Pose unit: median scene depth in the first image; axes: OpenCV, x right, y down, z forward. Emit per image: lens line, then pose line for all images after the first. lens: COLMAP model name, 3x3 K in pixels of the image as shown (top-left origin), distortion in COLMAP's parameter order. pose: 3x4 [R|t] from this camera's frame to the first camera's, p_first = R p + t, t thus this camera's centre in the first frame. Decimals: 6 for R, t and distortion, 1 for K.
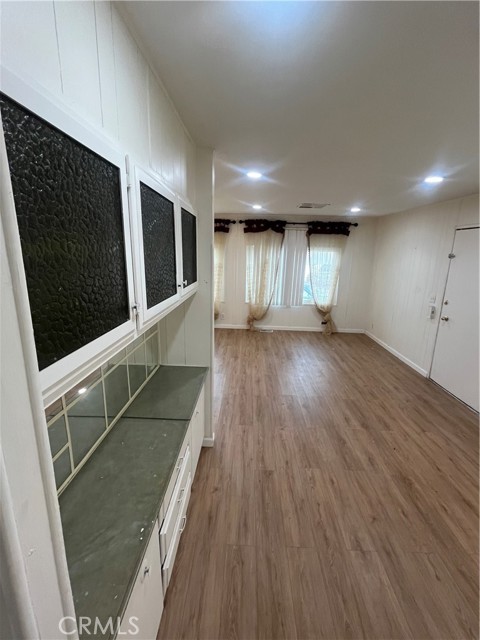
lens RADIAL K [[285.1, 0, 239.5], [0, 285.1, 317.6], [0, 0, 1]] dist [-0.002400, -0.000197]
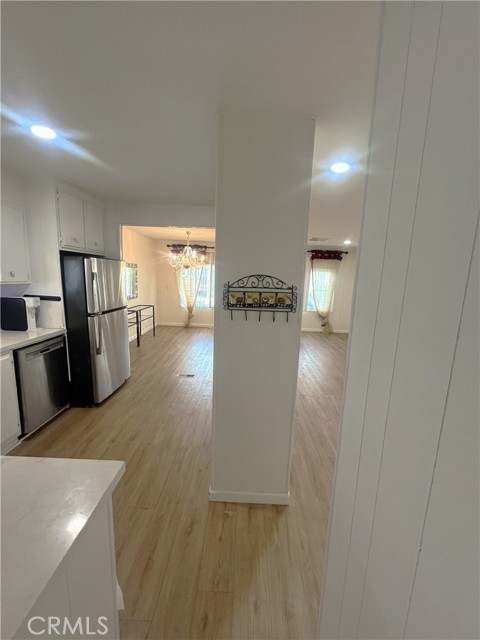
lens RADIAL K [[259.1, 0, 240.8], [0, 259.1, 319.3], [0, 0, 1]] dist [-0.001083, -0.000565]
pose [[0.999813, 0.010059, 0.016526, -0.115677], [-0.008997, 0.997967, -0.063096, 0.076348], [-0.017127, 0.062936, 0.997871, -0.212930]]
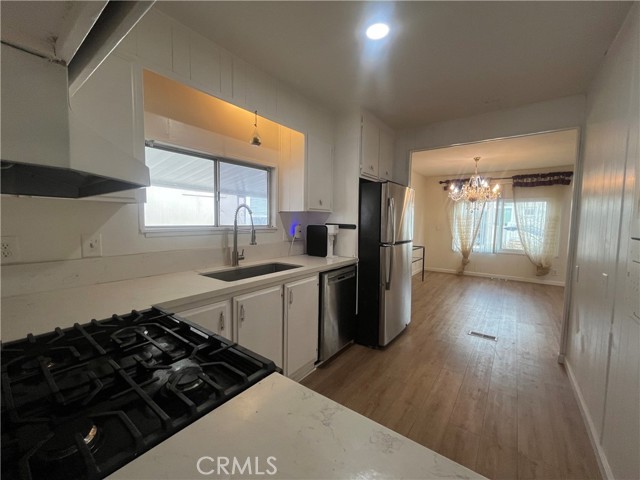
lens RADIAL K [[259.1, 0, 322.6], [0, 259.1, 239.7], [0, 0, 1]] dist [-0.001083, -0.000565]
pose [[0.822510, 0.028401, -0.568041, -0.220986], [-0.123269, 0.983914, -0.129298, 0.101110], [0.555232, 0.176371, 0.812780, -0.143381]]
